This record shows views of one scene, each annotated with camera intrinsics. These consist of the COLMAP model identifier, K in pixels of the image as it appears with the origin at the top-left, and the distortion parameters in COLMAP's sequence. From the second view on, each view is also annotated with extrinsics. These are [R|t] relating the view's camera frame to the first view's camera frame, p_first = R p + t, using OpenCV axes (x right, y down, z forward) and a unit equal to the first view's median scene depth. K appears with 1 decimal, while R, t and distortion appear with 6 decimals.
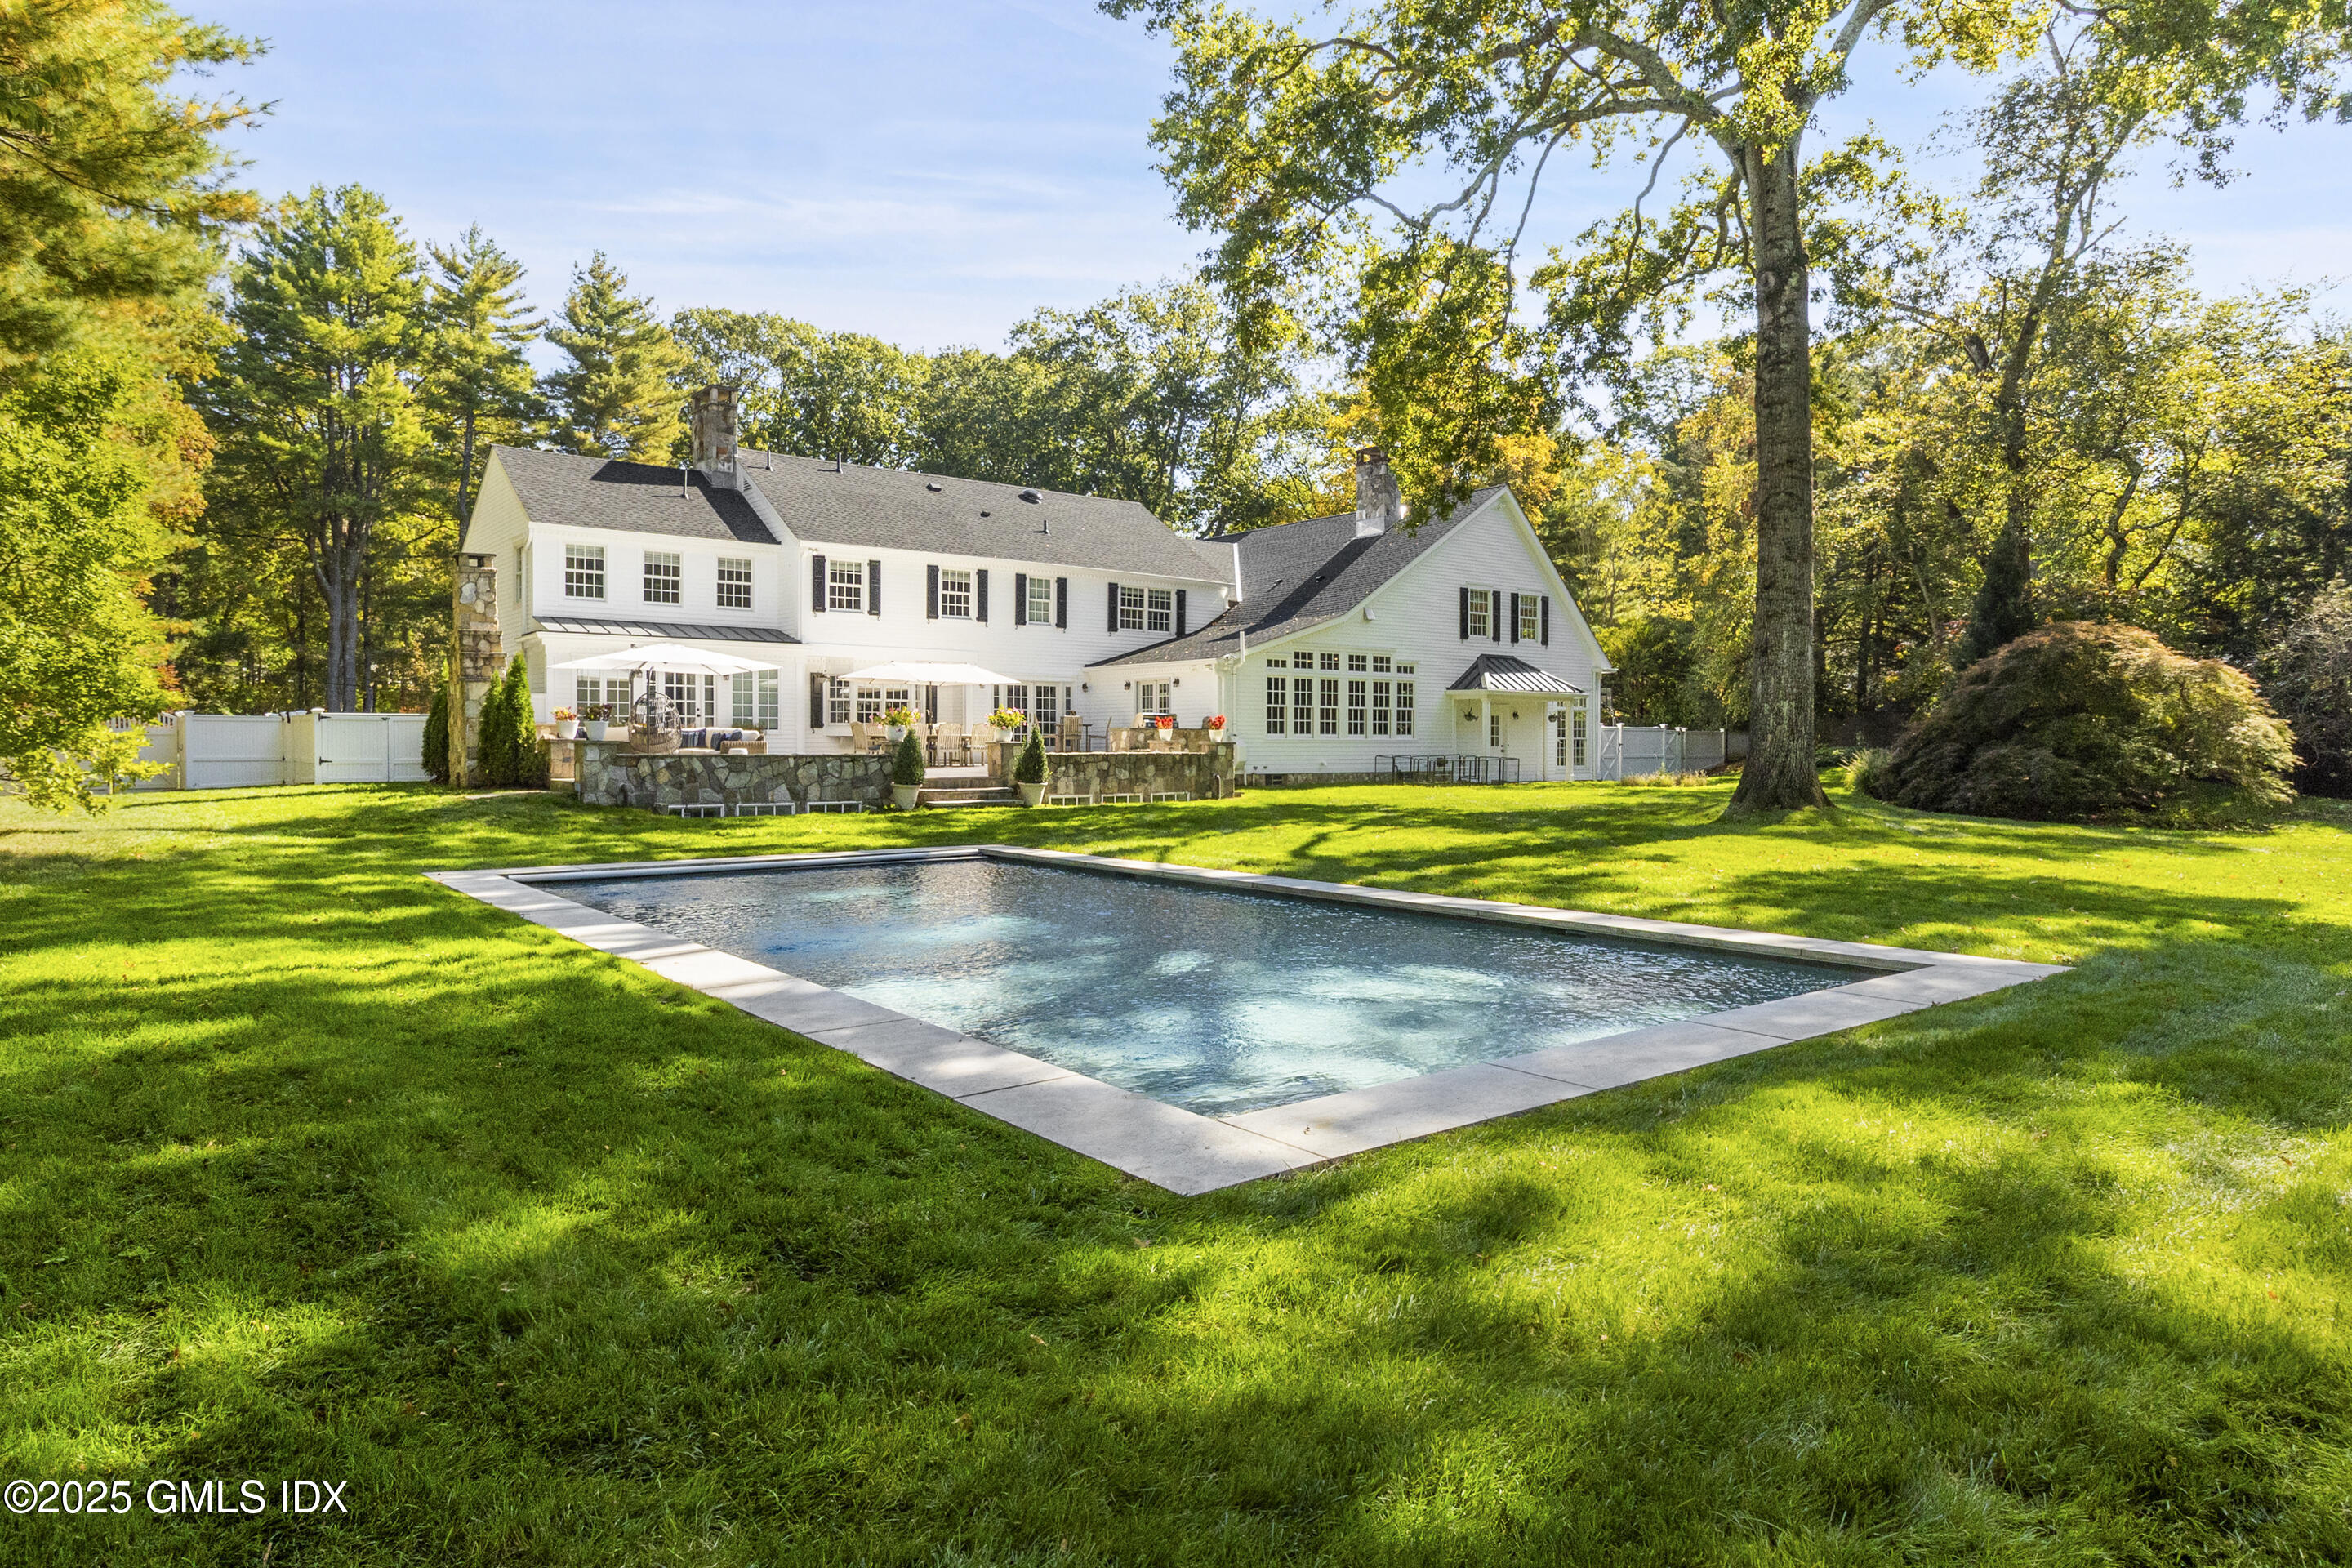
lens RADIAL K [[1373.2, 0, 1180.9], [0, 1373.2, 772.6], [0, 0, 1]] dist [0.007997, -0.000259]
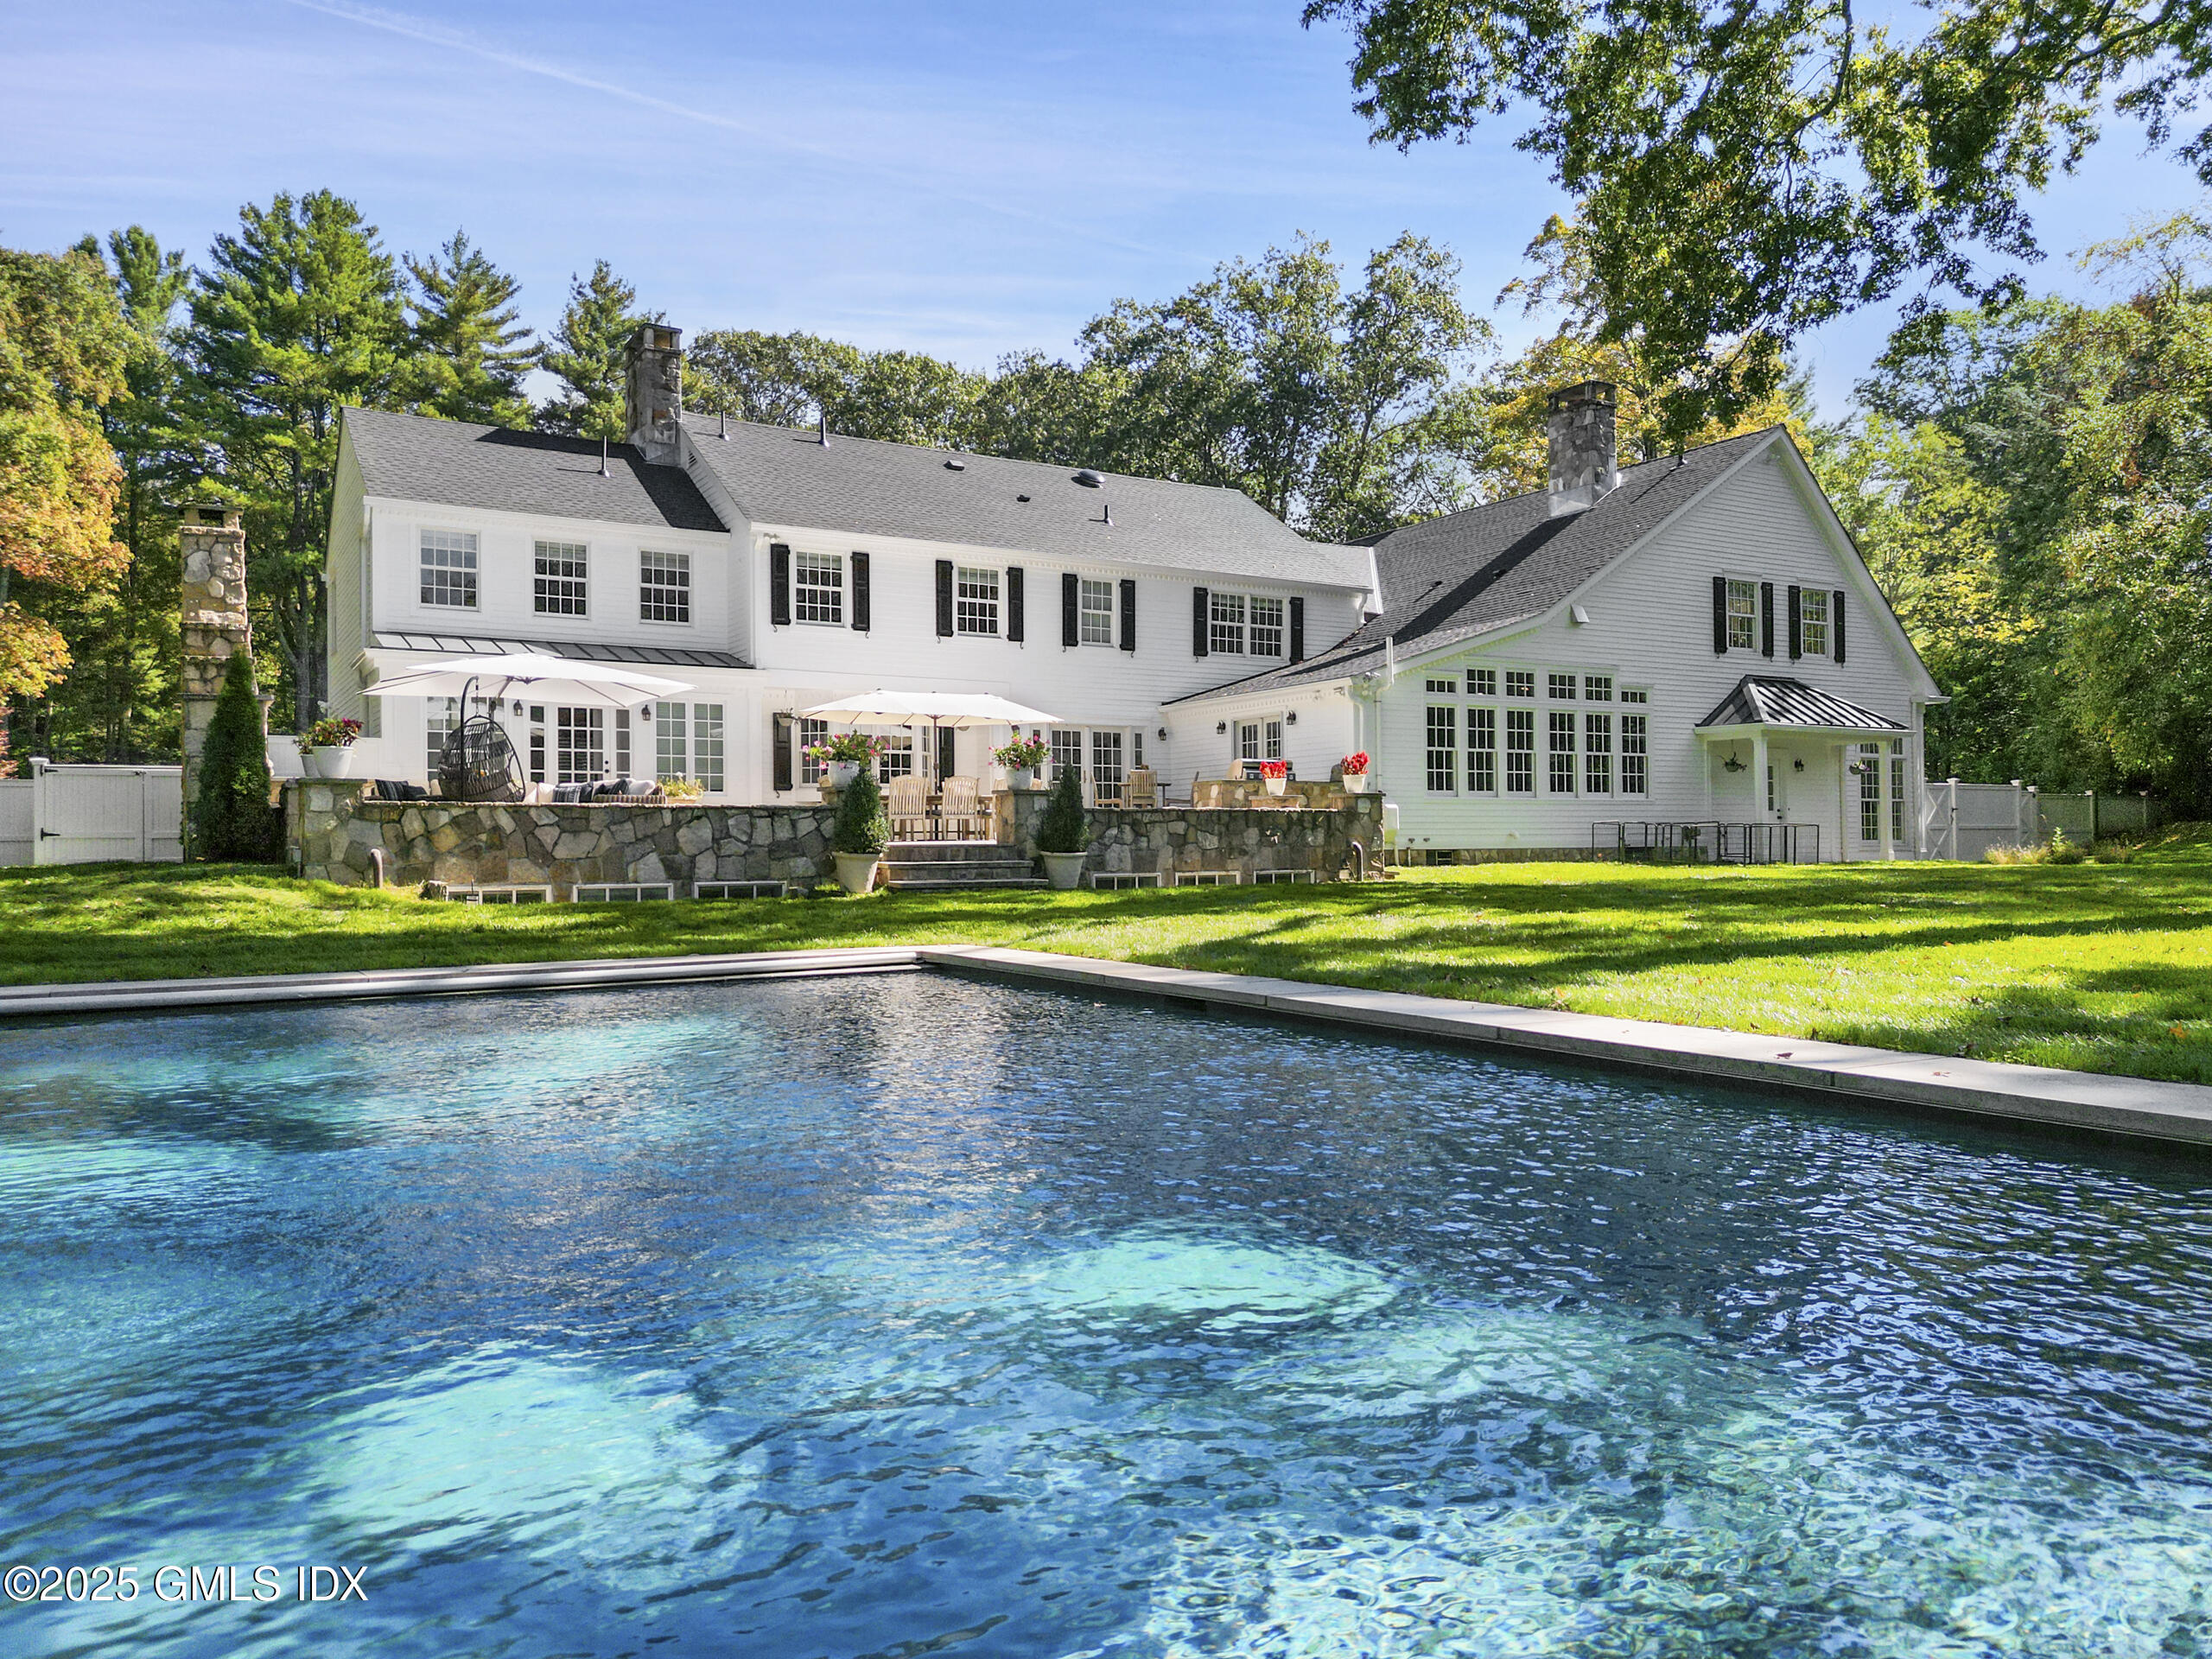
lens RADIAL K [[1535.7, 0, 1100.8], [0, 1535.7, 839.8], [0, 0, 1]] dist [0.061267, -0.008100]
pose [[0.991903, -0.011276, -0.126494, -0.001306], [0.007824, 0.999584, -0.027748, 0.014292], [0.126754, 0.026533, 0.991579, 0.204474]]
